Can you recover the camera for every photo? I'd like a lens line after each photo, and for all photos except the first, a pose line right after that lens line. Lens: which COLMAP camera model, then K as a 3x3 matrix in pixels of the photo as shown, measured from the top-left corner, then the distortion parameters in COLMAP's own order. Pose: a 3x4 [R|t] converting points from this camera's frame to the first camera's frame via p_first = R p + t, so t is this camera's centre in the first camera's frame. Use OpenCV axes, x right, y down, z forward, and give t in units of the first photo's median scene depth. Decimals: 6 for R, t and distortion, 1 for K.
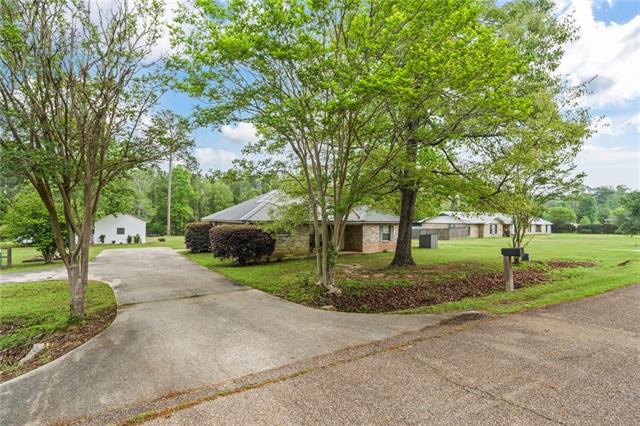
lens RADIAL K [[289.7, 0, 318.9], [0, 289.7, 212.0], [0, 0, 1]] dist [0.002741, -0.000127]
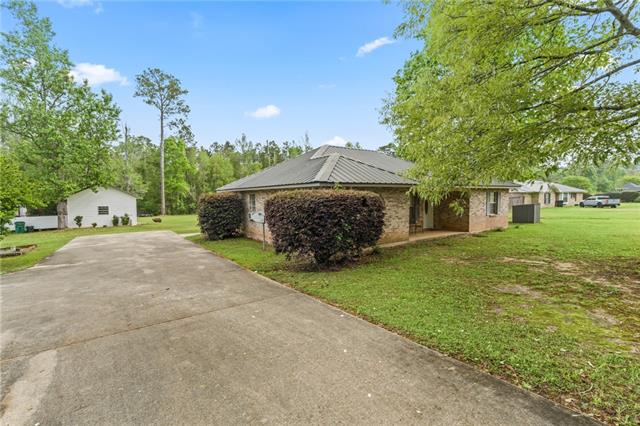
lens RADIAL K [[289.7, 0, 325.9], [0, 289.7, 200.5], [0, 0, 1]] dist [0.002741, -0.000127]
pose [[0.998923, -0.022535, 0.040570, -0.114498], [0.020767, 0.998838, 0.043499, 0.016676], [-0.041503, -0.042609, 0.998229, 0.192822]]
